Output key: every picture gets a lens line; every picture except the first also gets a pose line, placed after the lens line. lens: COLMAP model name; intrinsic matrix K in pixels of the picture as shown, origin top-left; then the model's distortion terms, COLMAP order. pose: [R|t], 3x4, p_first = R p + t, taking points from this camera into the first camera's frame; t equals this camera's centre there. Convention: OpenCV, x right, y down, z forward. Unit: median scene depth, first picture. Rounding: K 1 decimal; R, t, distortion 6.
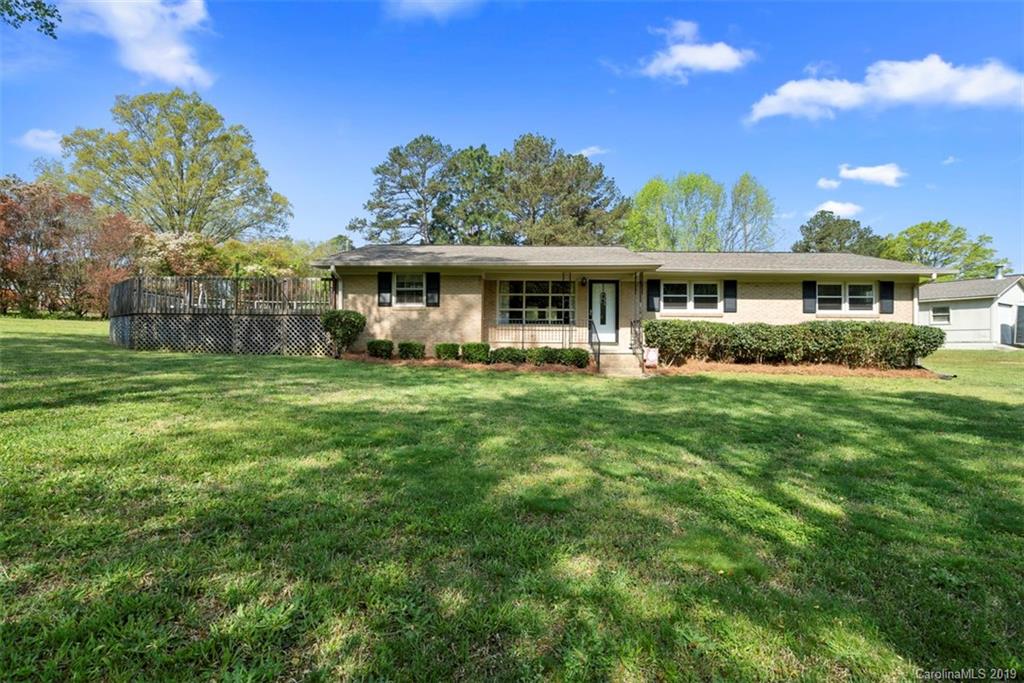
lens RADIAL K [[494.1, 0, 514.7], [0, 494.1, 341.8], [0, 0, 1]] dist [-0.003909, -0.000072]
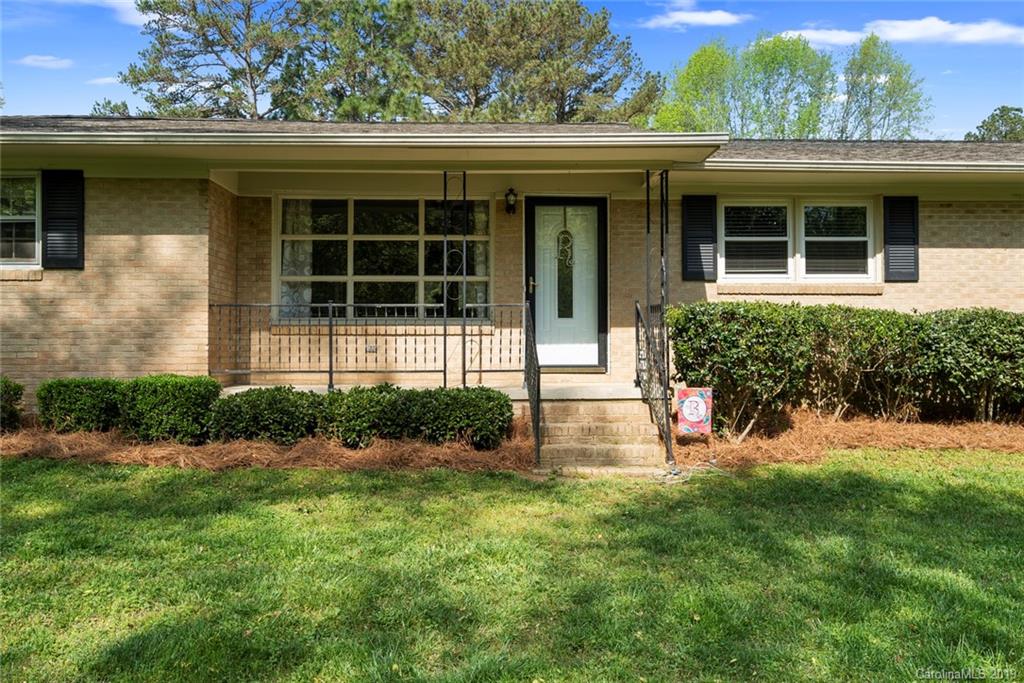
lens RADIAL K [[888.9, 0, 515.3], [0, 888.9, 341.5], [0, 0, 1]] dist [0.017912, 0.001033]
pose [[0.998097, -0.009741, 0.060894, 0.104367], [0.010067, 0.999937, -0.005049, -0.014755], [-0.060841, 0.005652, 0.998131, 0.350136]]
